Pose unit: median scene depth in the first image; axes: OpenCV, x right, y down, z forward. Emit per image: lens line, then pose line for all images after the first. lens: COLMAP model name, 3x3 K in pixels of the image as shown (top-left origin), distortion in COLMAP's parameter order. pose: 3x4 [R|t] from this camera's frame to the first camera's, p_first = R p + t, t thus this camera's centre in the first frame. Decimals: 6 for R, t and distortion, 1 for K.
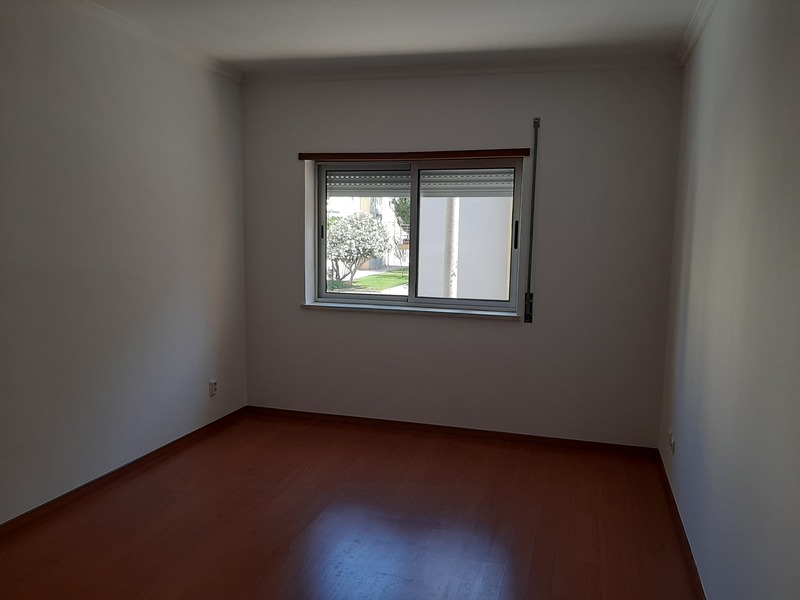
lens RADIAL K [[614.9, 0, 395.7], [0, 614.9, 302.5], [0, 0, 1]] dist [0.009376, -0.004930]
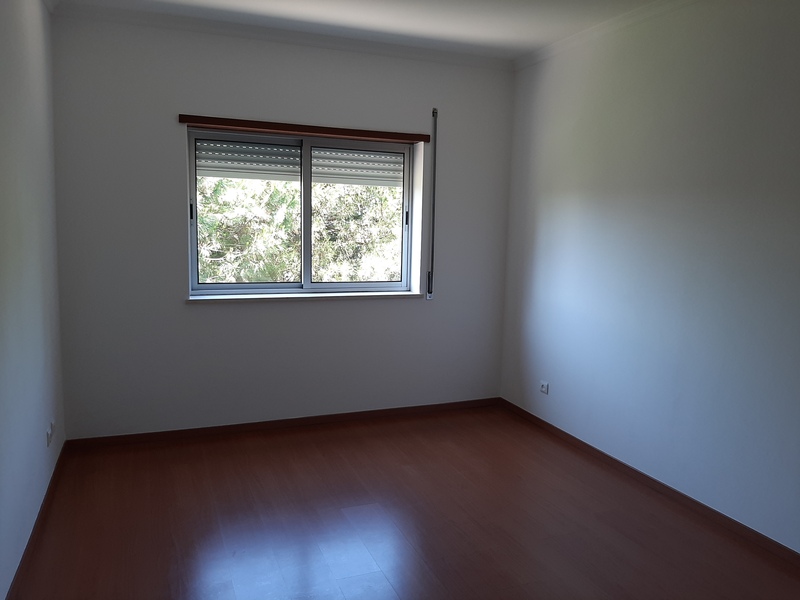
lens RADIAL K [[614.9, 0, 400.8], [0, 614.9, 302.3], [0, 0, 1]] dist [0.009376, -0.004930]
pose [[0.784595, -0.072790, 0.615721, -0.464428], [0.058862, 0.997344, 0.042899, -0.012253], [-0.617209, 0.002584, 0.786795, 0.185013]]
